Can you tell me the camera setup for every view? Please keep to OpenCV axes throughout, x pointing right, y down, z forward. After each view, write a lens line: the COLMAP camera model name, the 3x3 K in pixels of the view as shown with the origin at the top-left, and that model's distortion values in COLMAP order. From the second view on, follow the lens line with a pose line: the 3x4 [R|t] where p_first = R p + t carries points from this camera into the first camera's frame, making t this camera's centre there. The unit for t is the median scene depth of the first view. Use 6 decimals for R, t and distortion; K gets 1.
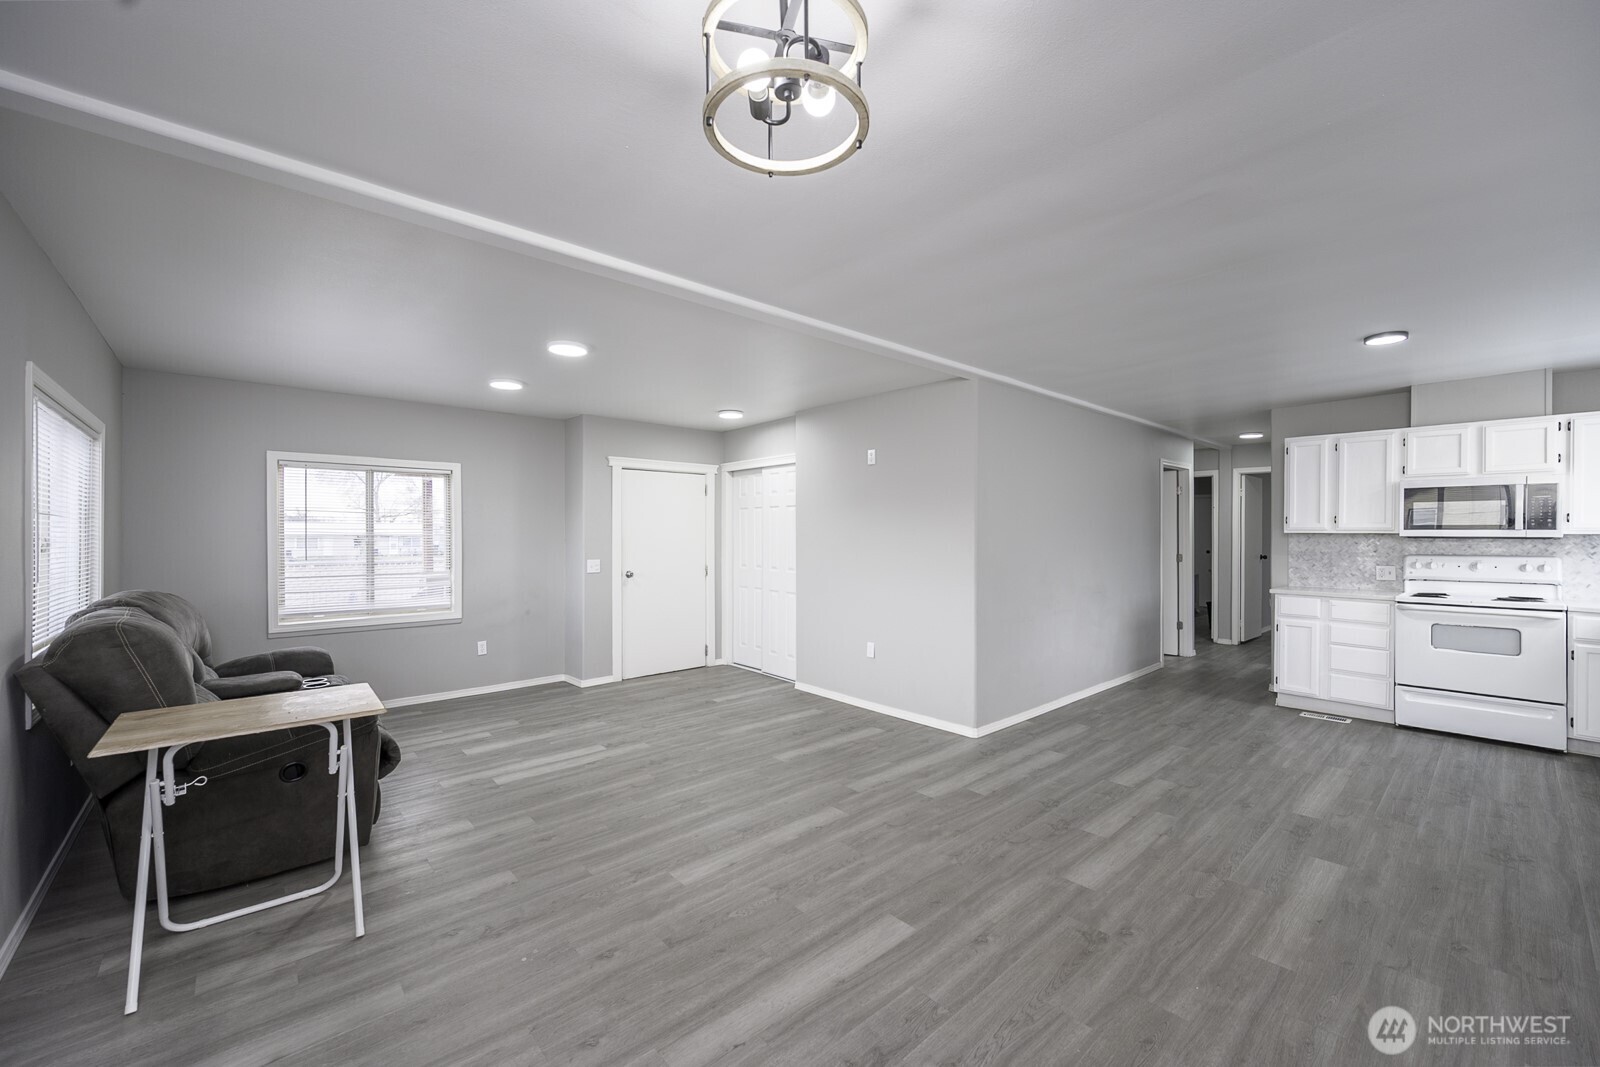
lens RADIAL K [[635.2, 0, 801.7], [0, 635.2, 533.5], [0, 0, 1]] dist [-0.003098, -0.000252]
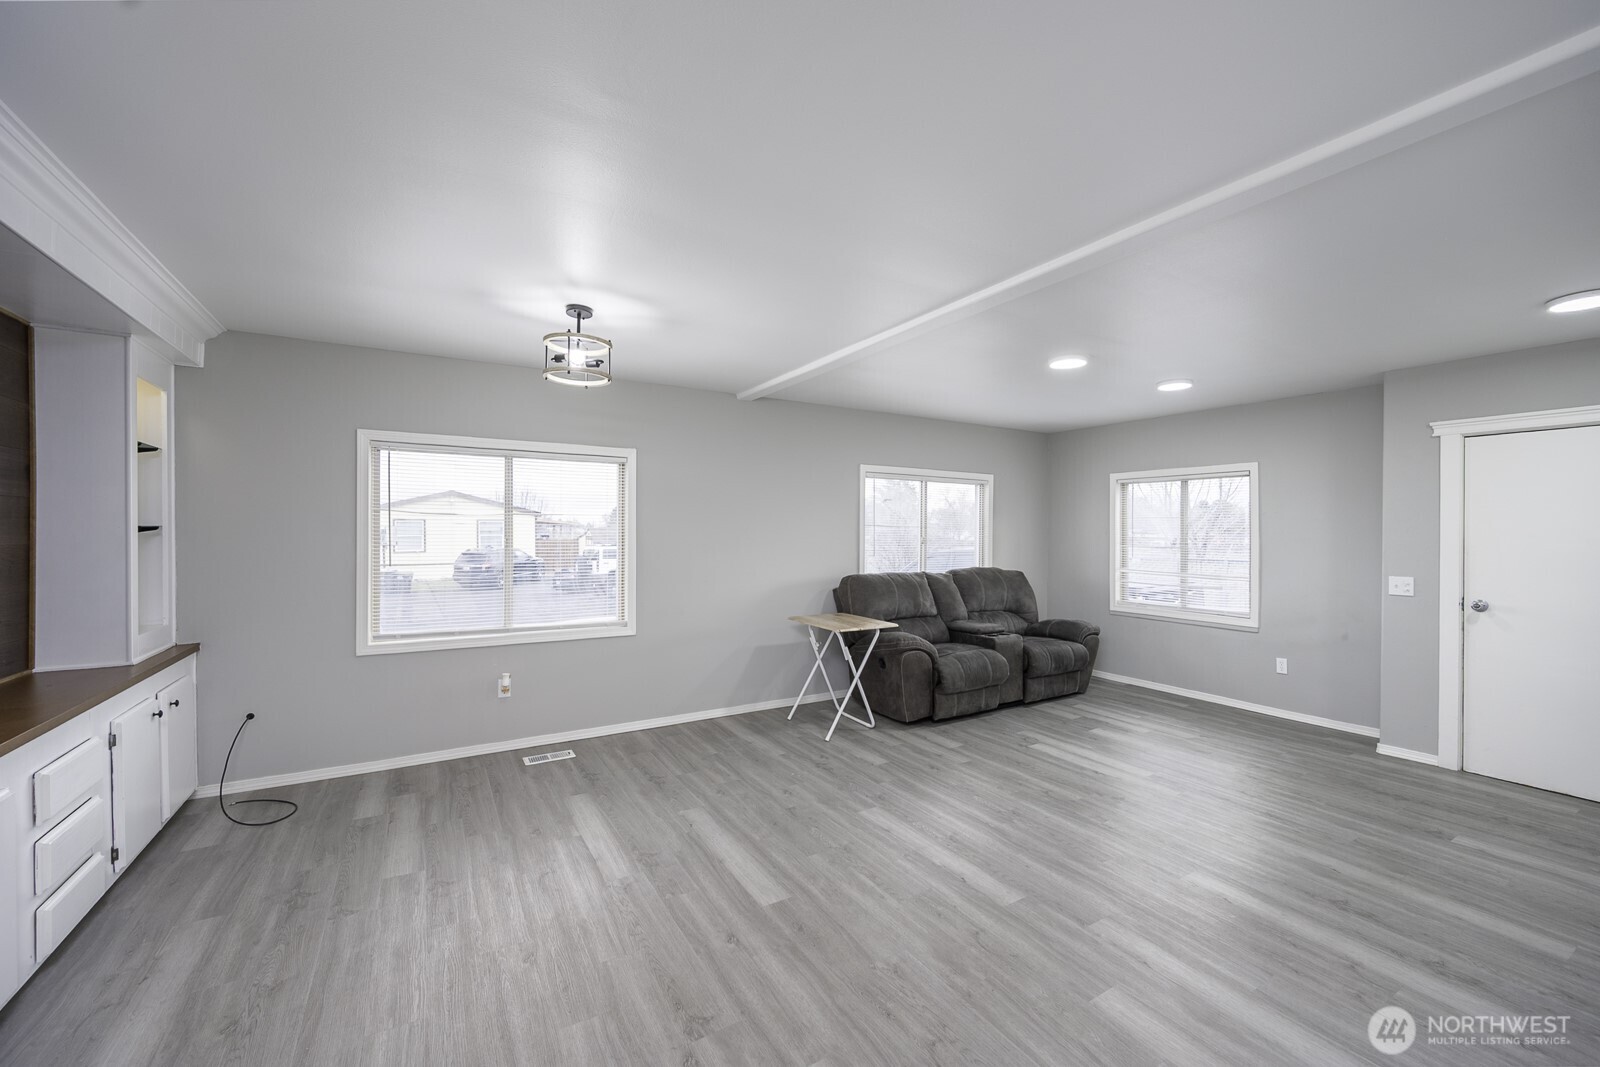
lens RADIAL K [[632.5, 0, 802.2], [0, 632.5, 537.0], [0, 0, 1]] dist [-0.003349, -0.000108]
pose [[-0.187441, 0.009950, -0.982226, 0.660560], [-0.001999, 0.999943, 0.010510, -0.011229], [0.982274, 0.003933, -0.187410, 0.681974]]
